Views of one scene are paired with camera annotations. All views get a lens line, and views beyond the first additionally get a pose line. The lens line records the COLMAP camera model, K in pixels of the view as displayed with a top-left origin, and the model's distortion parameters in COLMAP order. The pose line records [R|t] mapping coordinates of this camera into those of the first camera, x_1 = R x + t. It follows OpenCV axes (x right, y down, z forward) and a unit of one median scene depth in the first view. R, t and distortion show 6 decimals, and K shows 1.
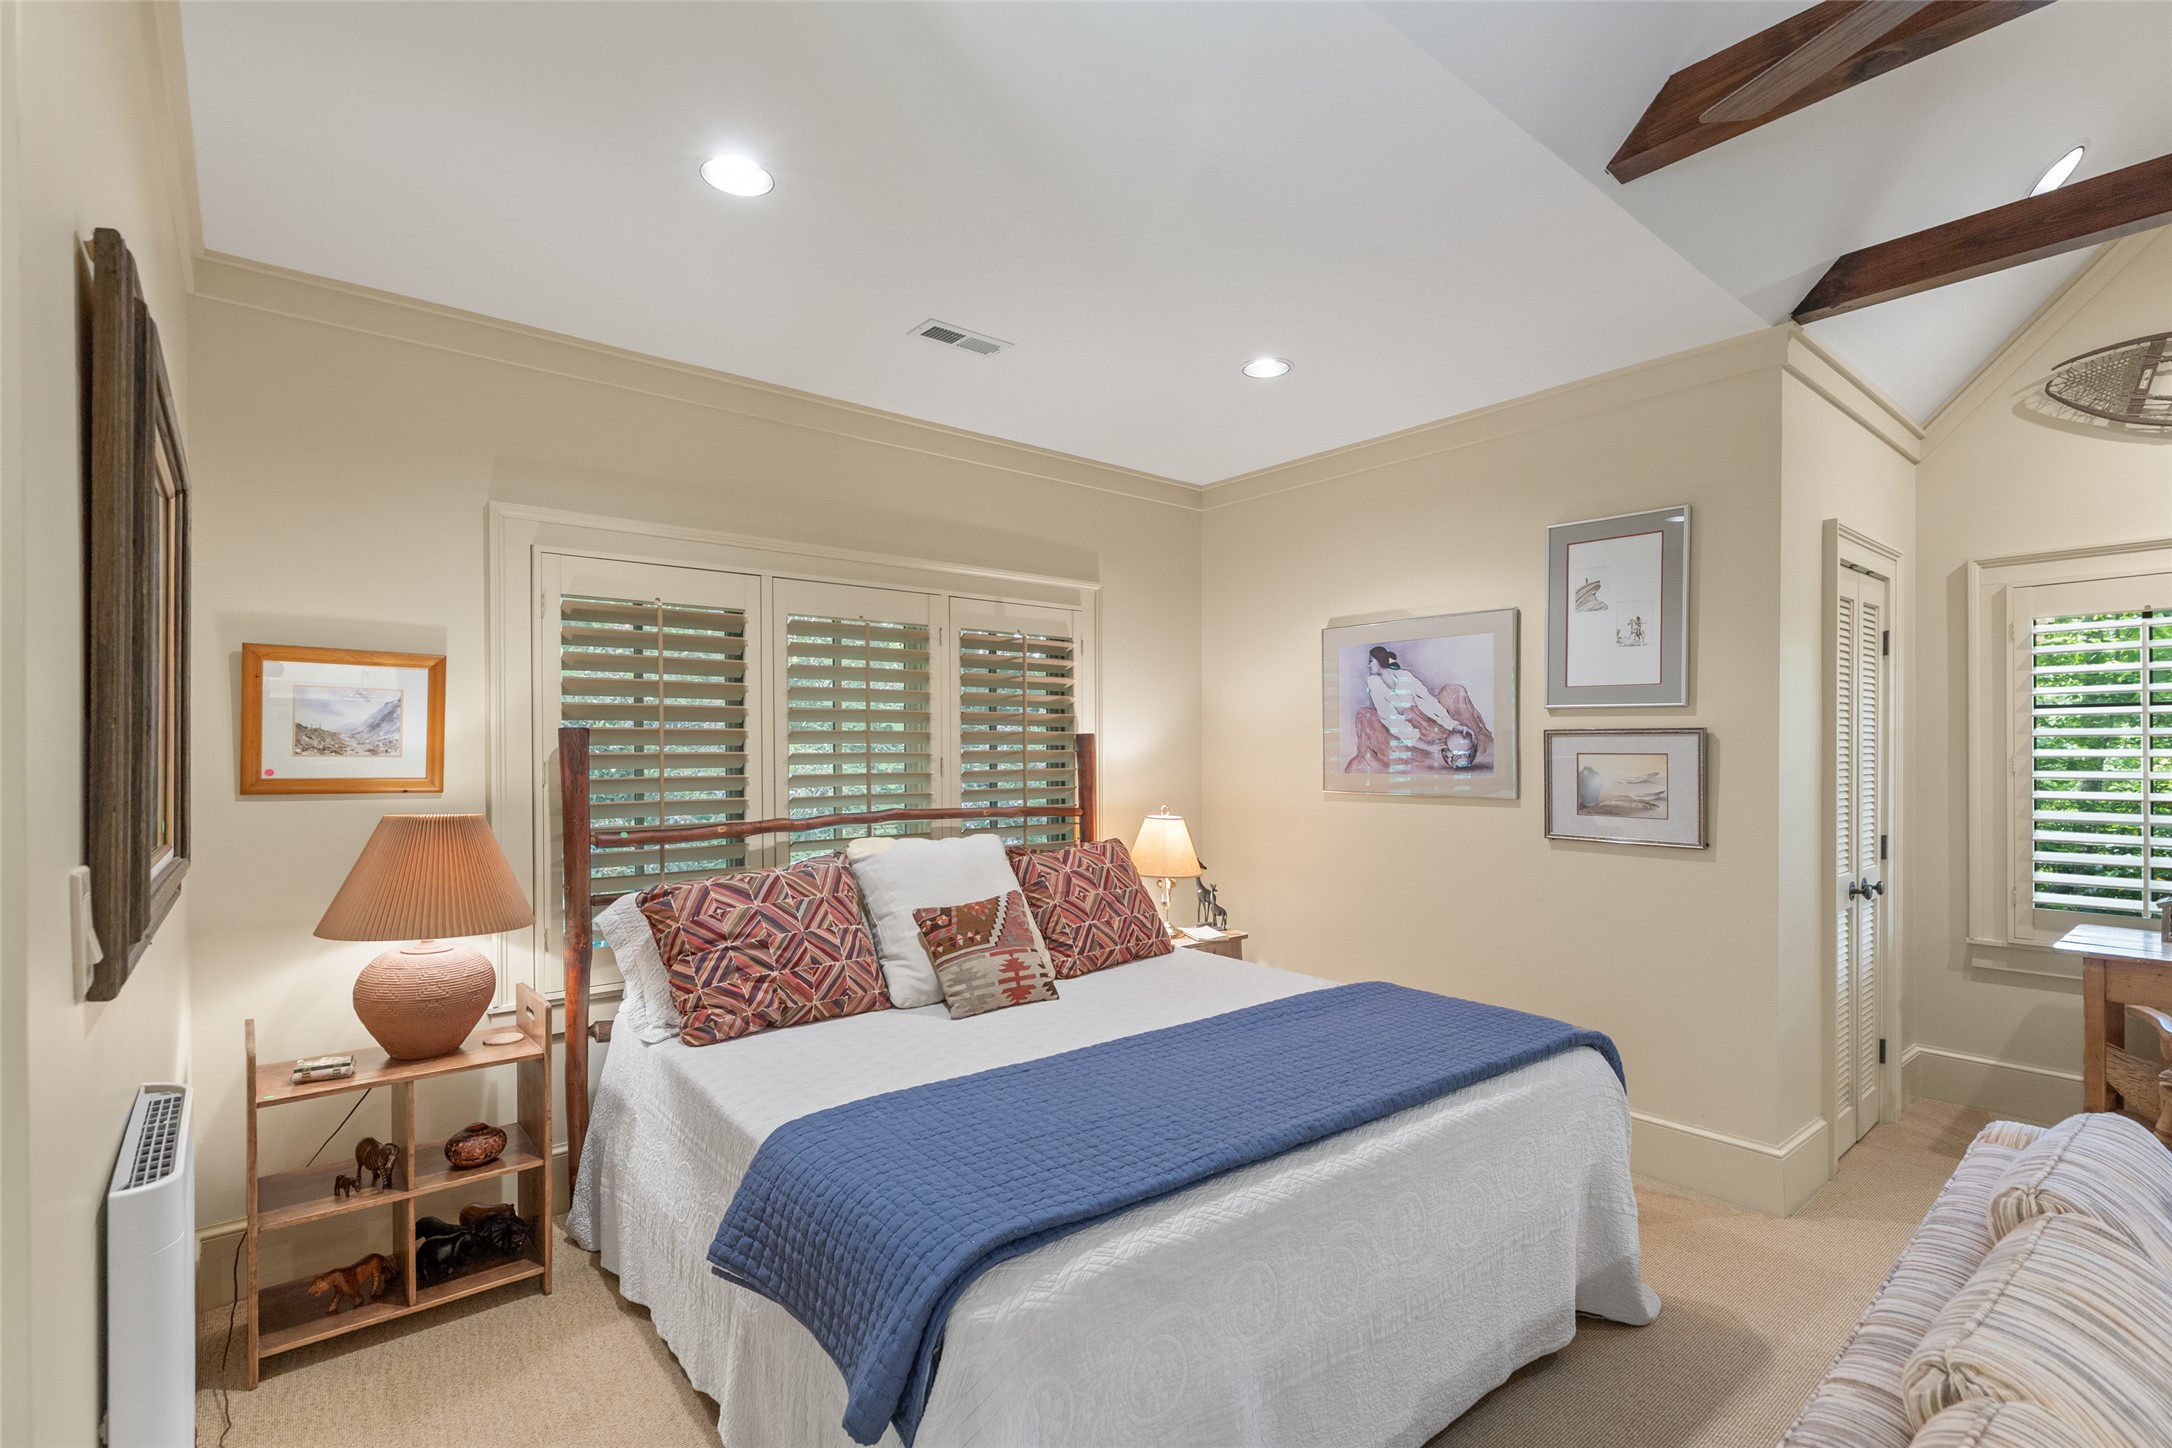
lens RADIAL K [[1000.3, 0, 1080.7], [0, 1000.3, 752.5], [0, 0, 1]] dist [0.002968, 0.000646]
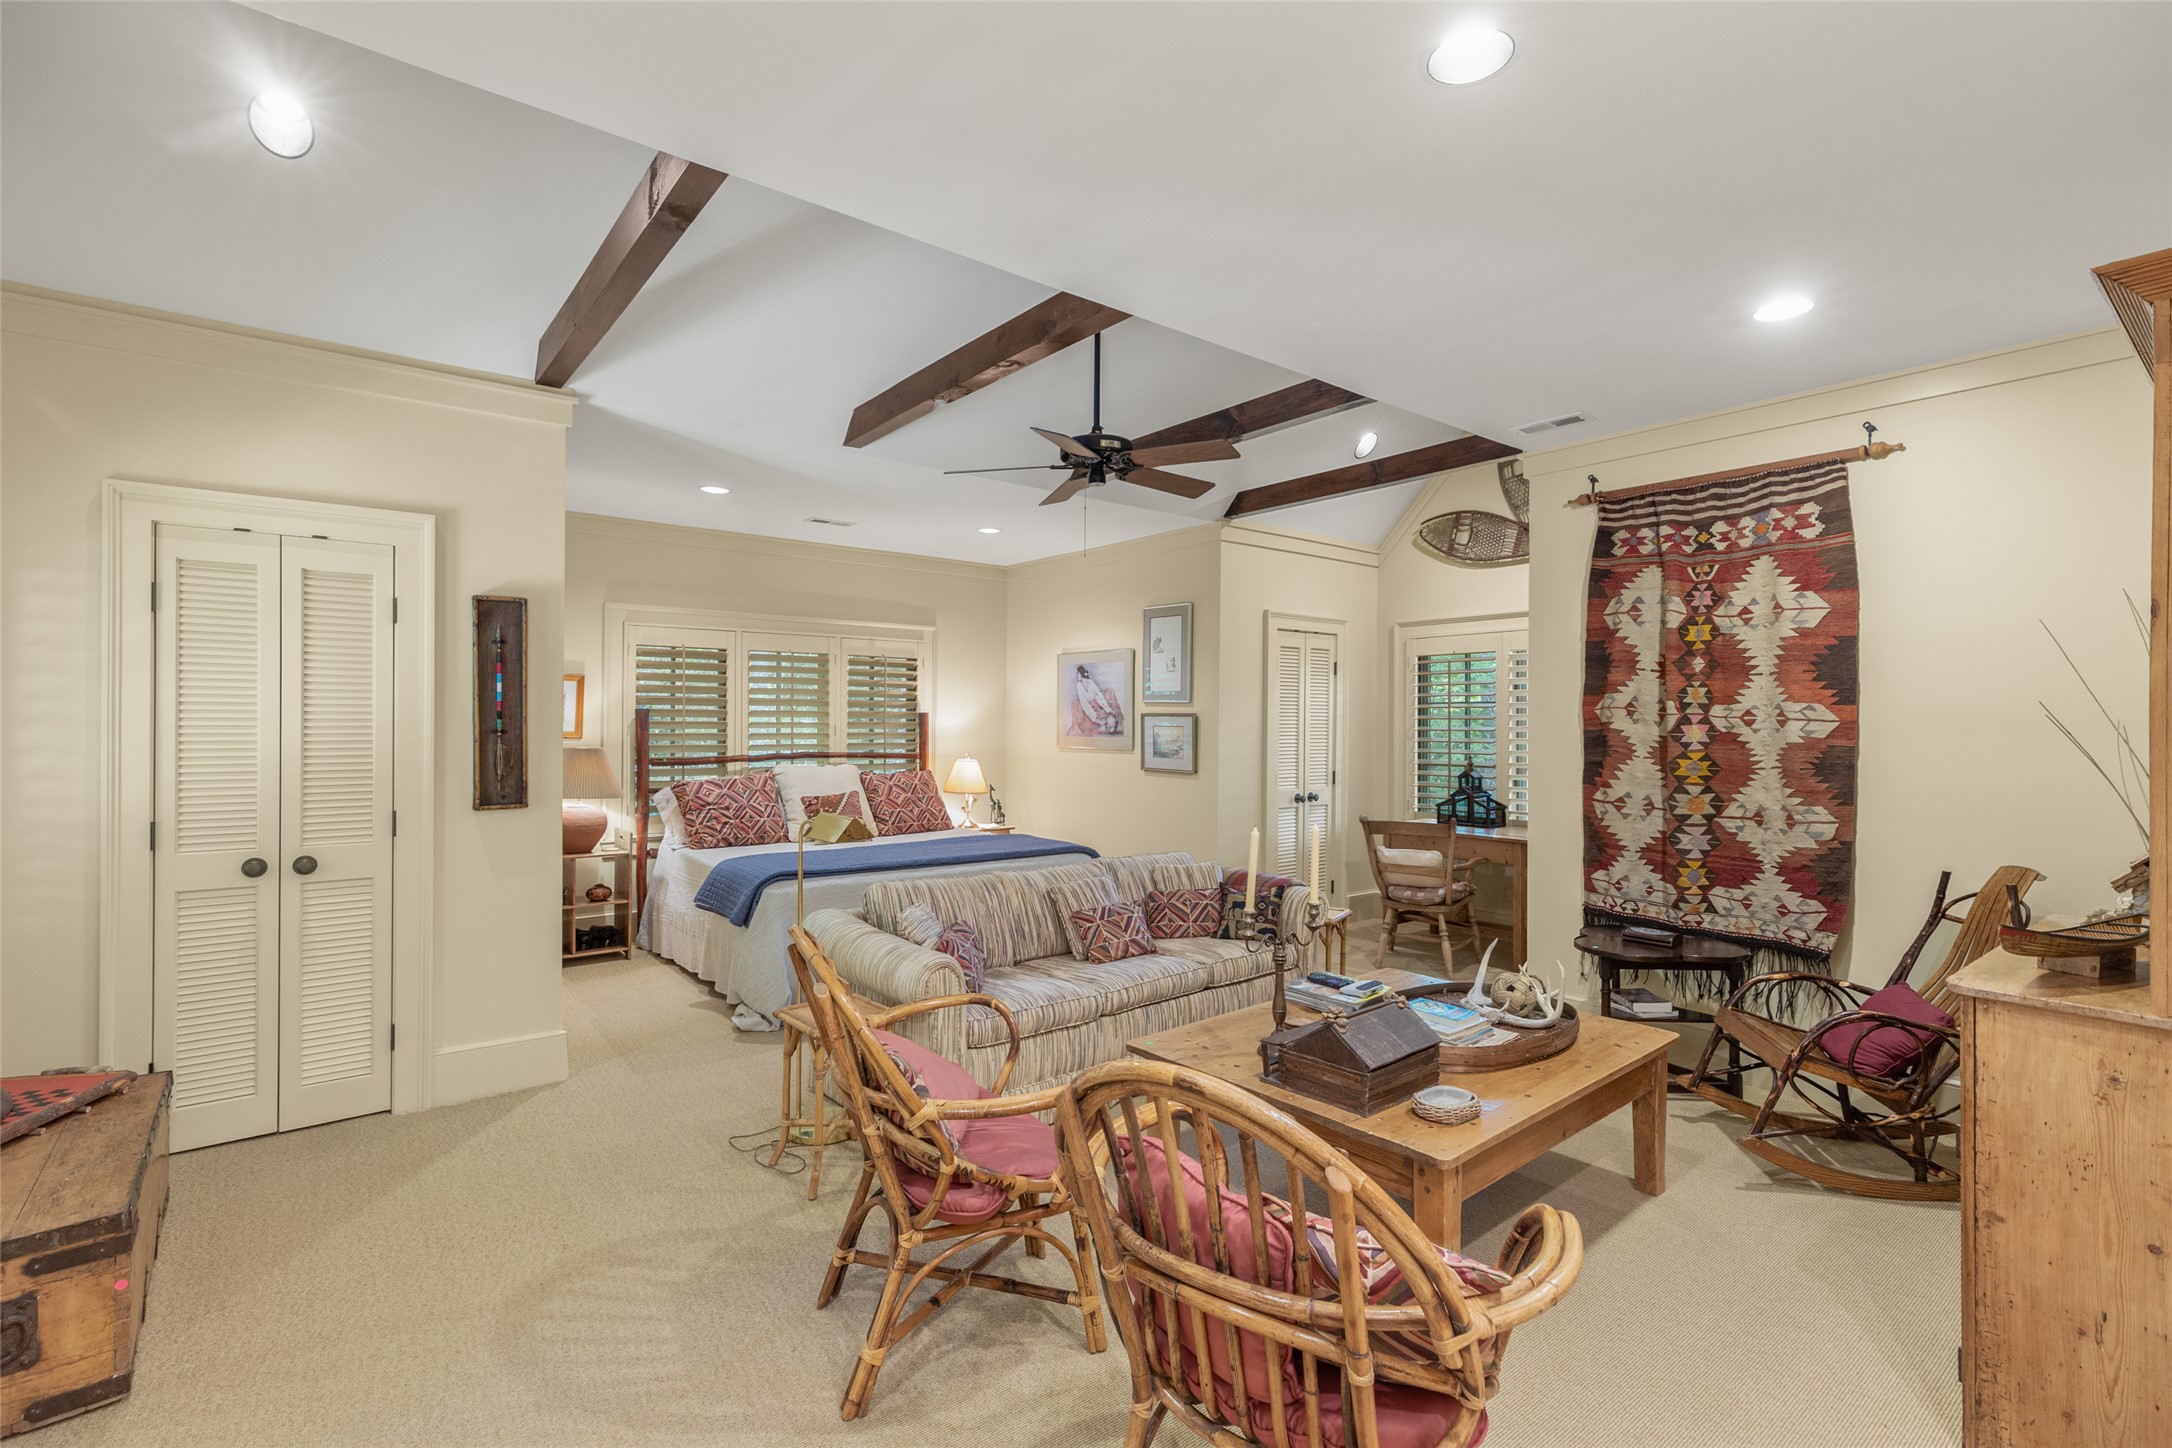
lens RADIAL K [[970.3, 0, 1089.4], [0, 970.3, 717.3], [0, 0, 1]] dist [0.000059, -0.000015]
pose [[0.999835, 0.009014, -0.015772, 0.405985], [-0.009160, 0.999915, -0.009233, 0.003193], [0.015687, 0.009376, 0.999833, -0.892400]]
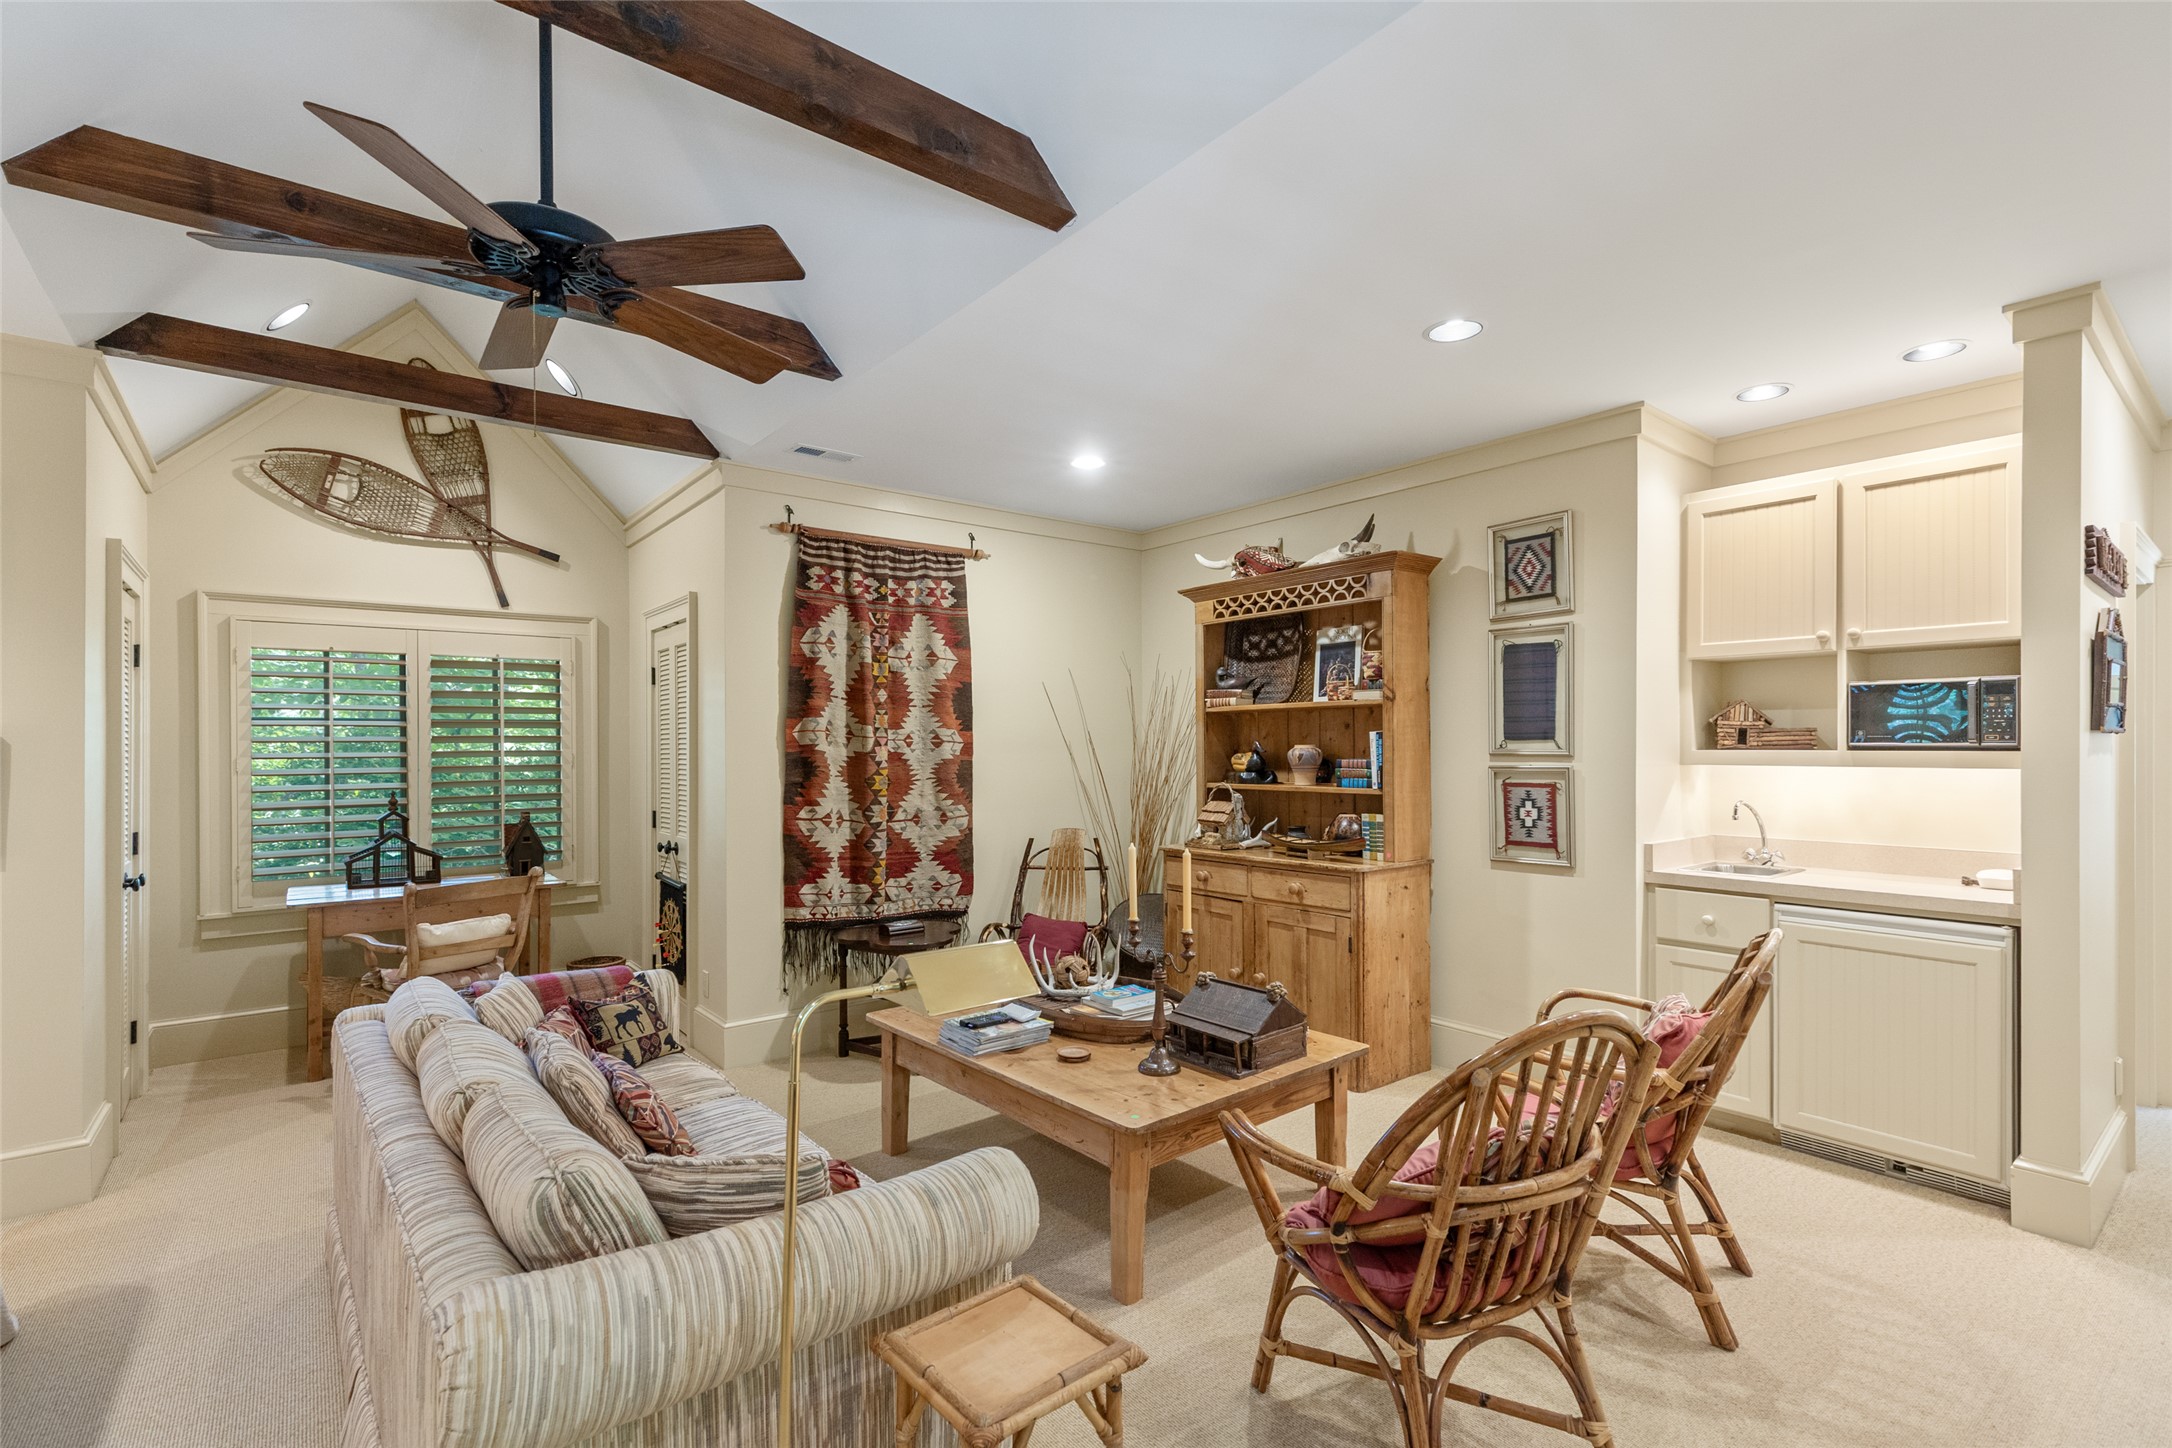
lens RADIAL K [[984.3, 0, 1083.5], [0, 984.3, 745.2], [0, 0, 1]] dist [0.000141, -0.000116]
pose [[0.015860, 0.003064, 0.999870, -0.271448], [0.008368, 0.999960, -0.003197, 0.000314], [-0.999839, 0.008418, 0.015834, -0.047487]]
